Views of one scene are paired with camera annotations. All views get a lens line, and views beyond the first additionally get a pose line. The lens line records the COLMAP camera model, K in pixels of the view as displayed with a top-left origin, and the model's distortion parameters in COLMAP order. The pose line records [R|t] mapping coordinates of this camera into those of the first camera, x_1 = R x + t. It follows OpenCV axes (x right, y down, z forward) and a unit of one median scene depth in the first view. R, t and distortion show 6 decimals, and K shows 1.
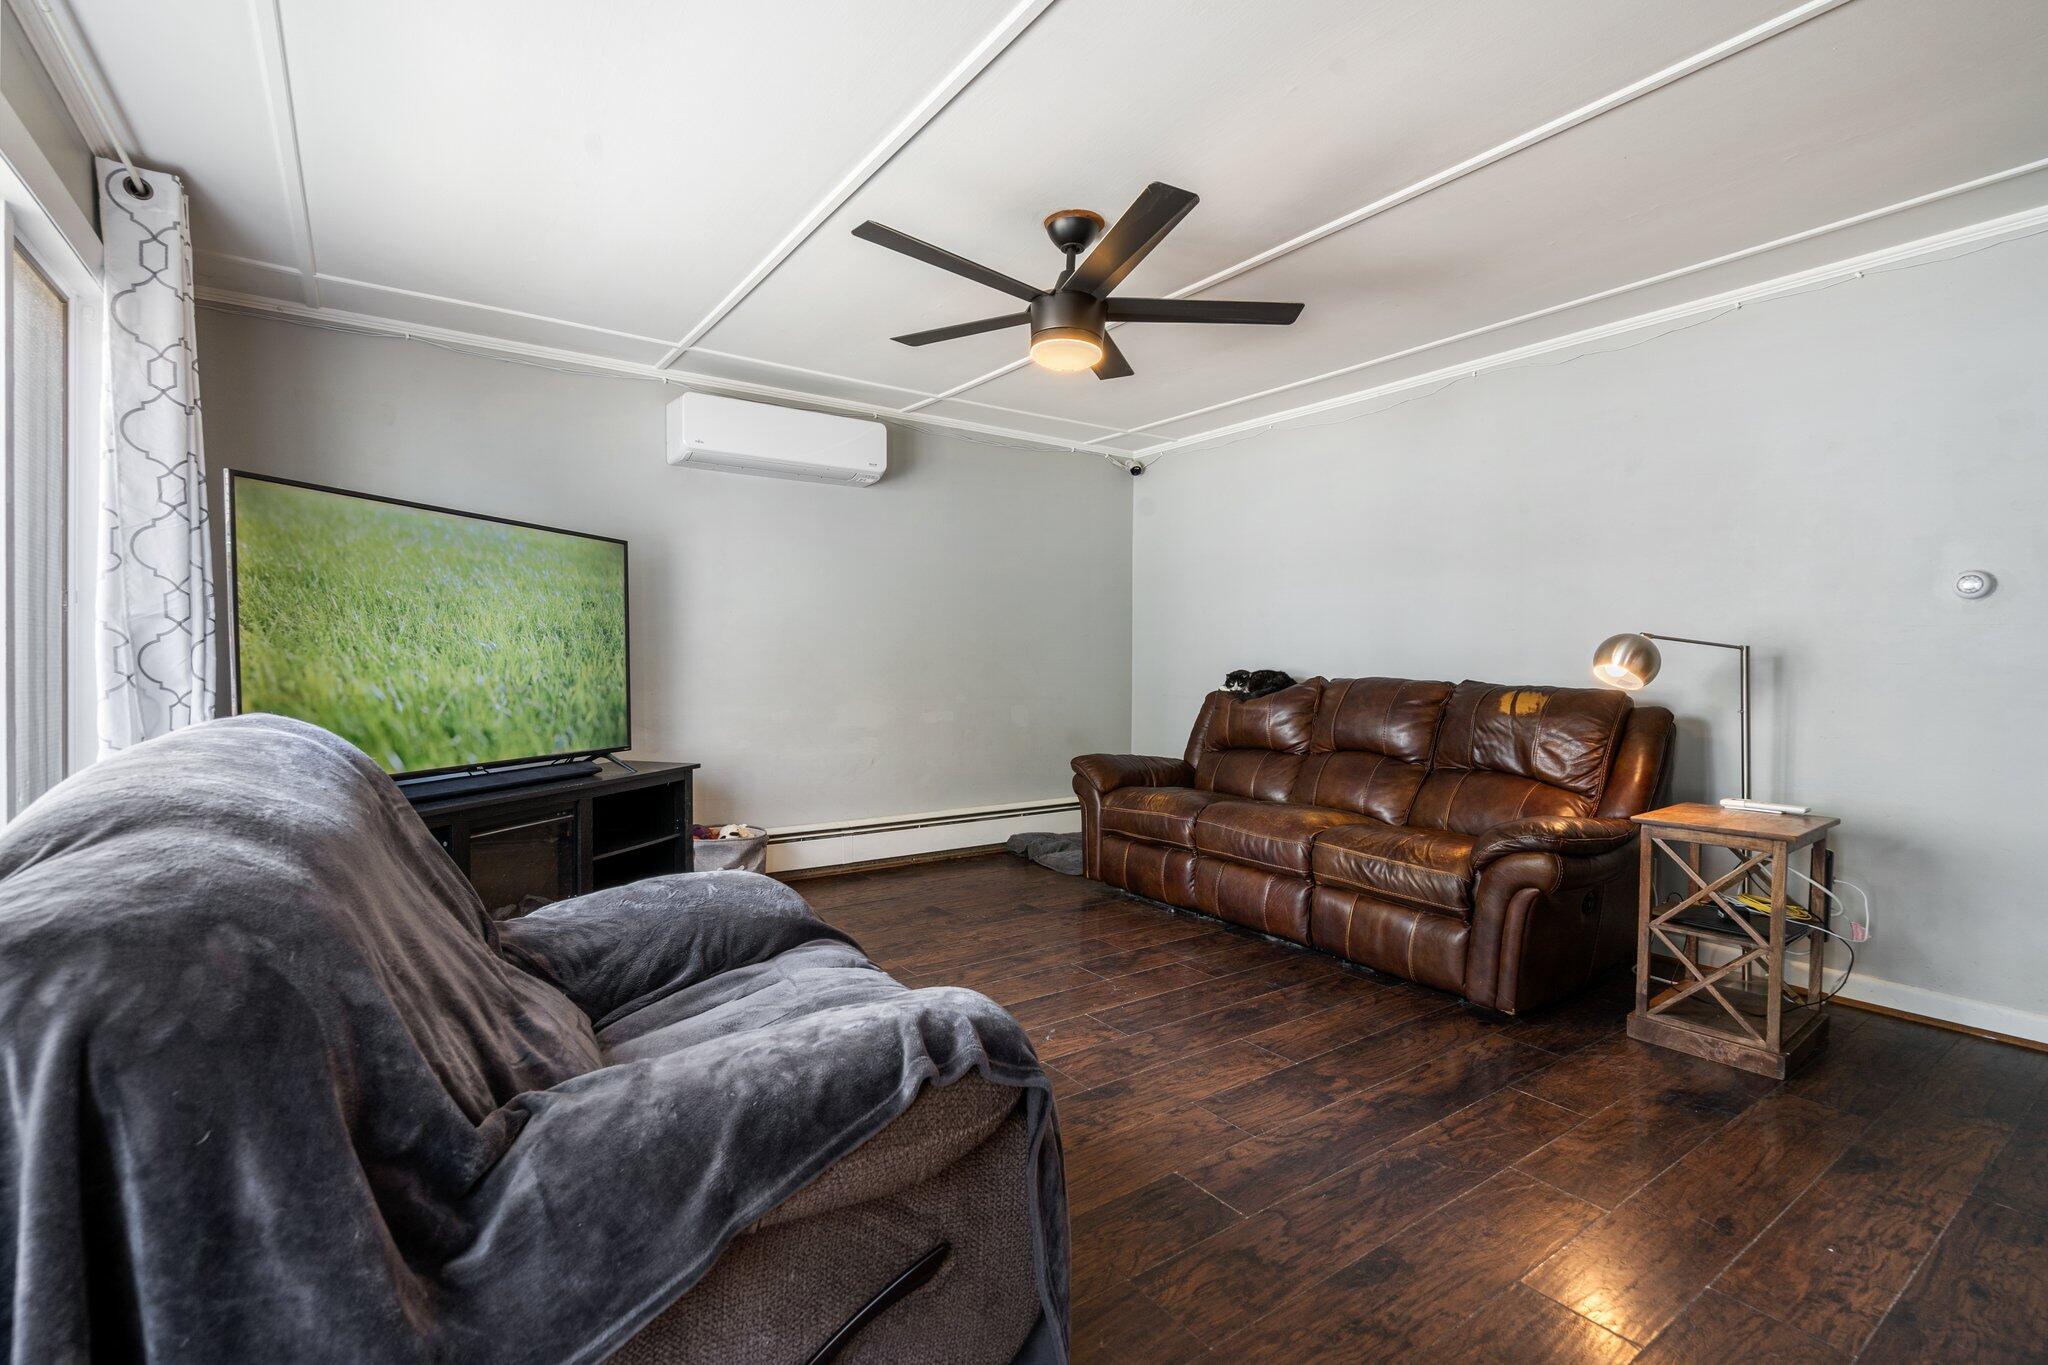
lens RADIAL K [[963.7, 0, 1007.7], [0, 963.7, 681.8], [0, 0, 1]] dist [-0.066714, 0.027323]
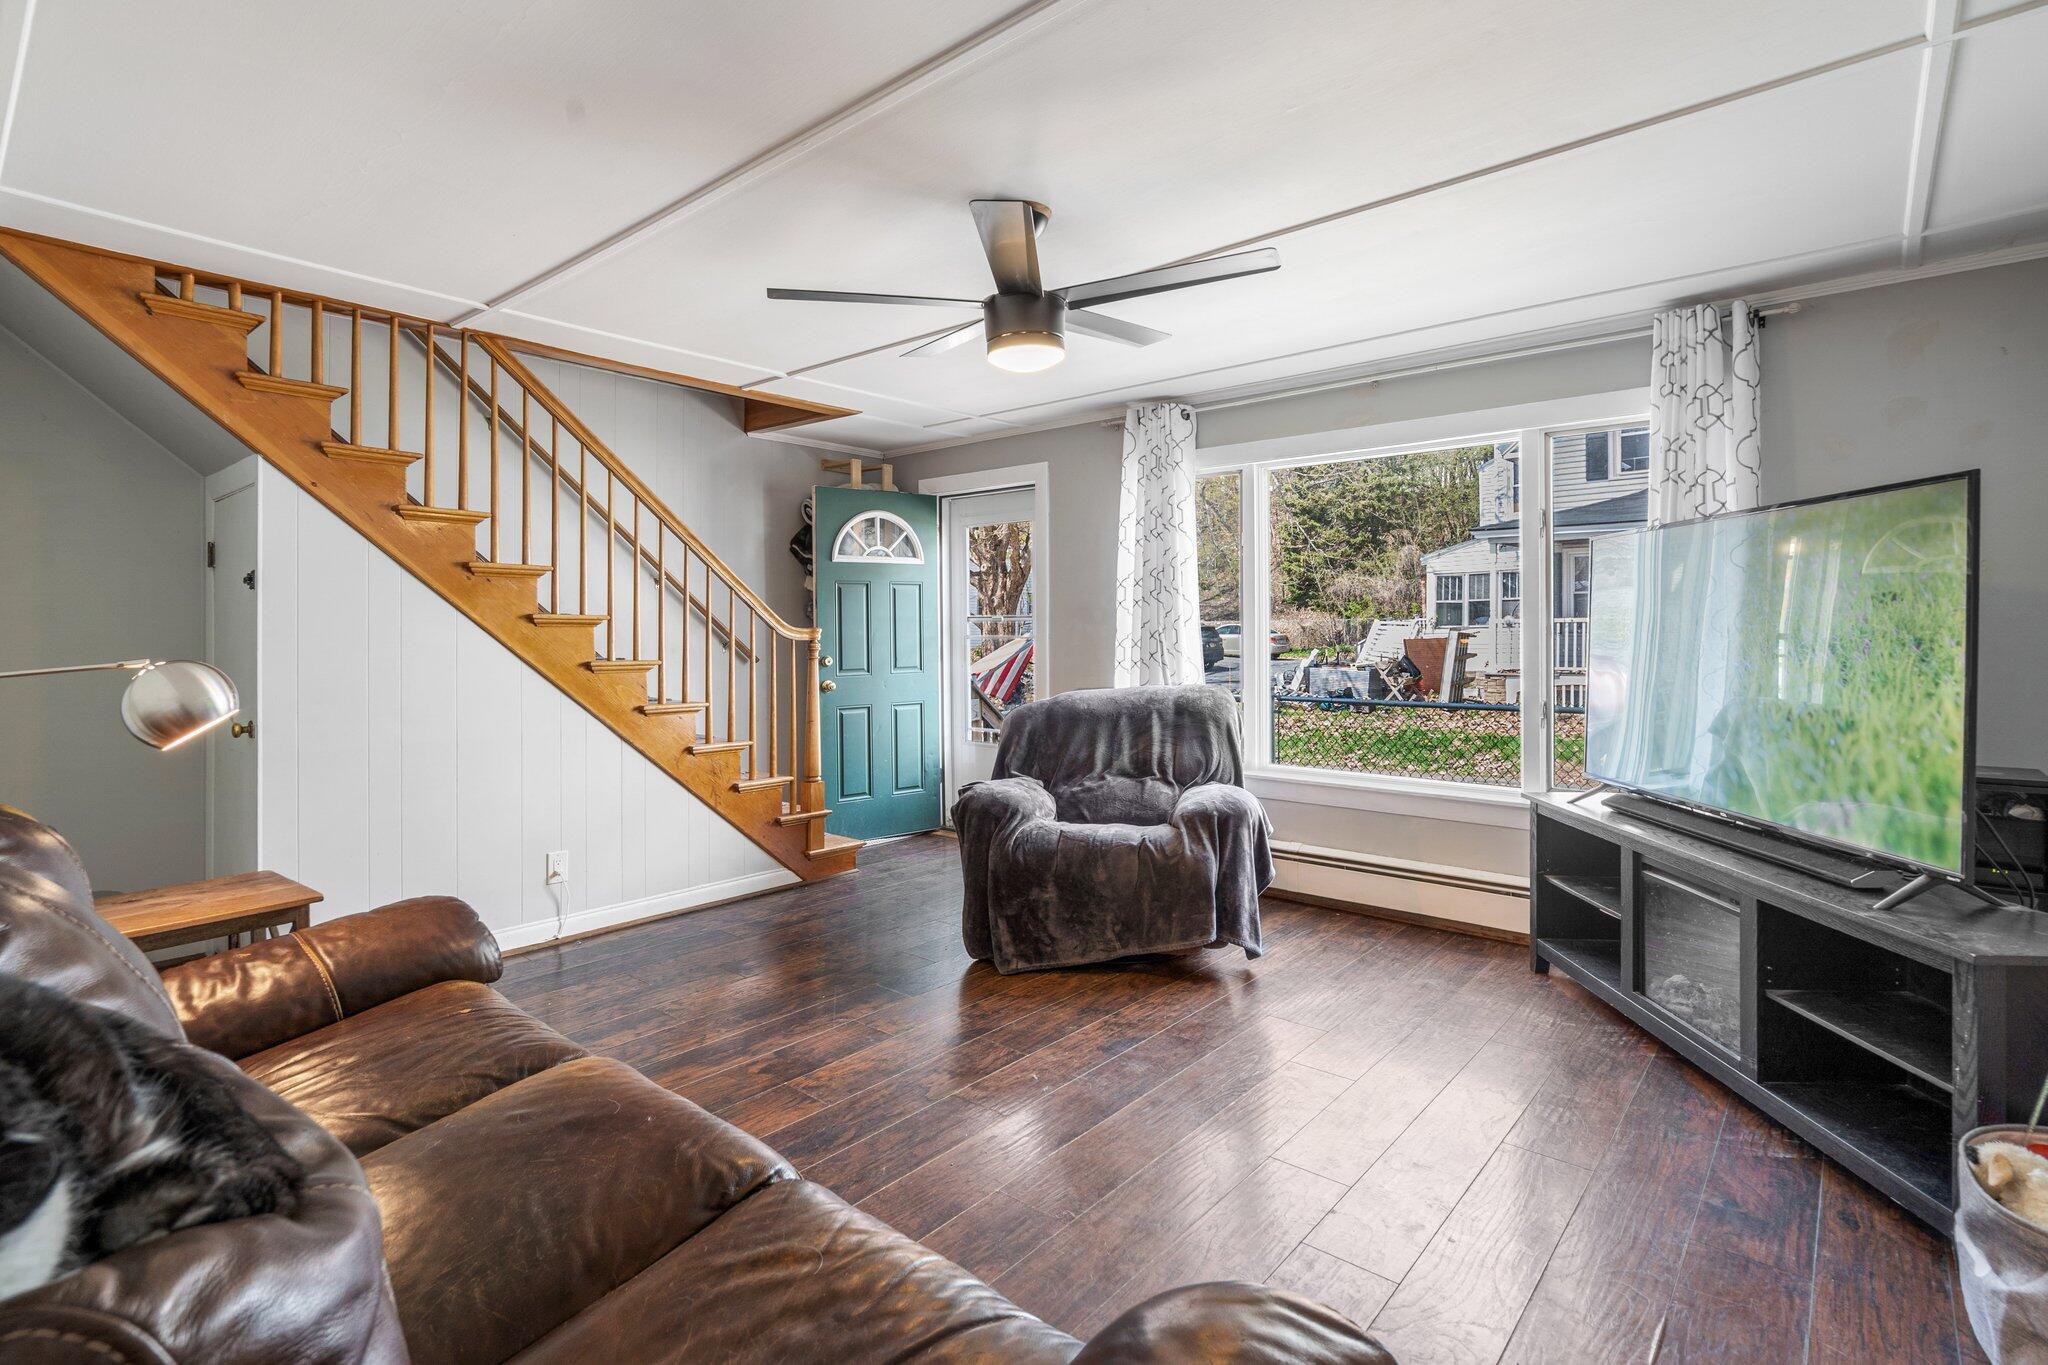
lens RADIAL K [[963.7, 0, 1007.7], [0, 963.7, 681.8], [0, 0, 1]] dist [-0.066714, 0.027323]
pose [[-0.970370, 0.006067, -0.241547, 0.232820], [-0.006952, 0.998570, 0.053011, -0.057783], [0.241523, 0.053120, -0.968940, 1.478020]]
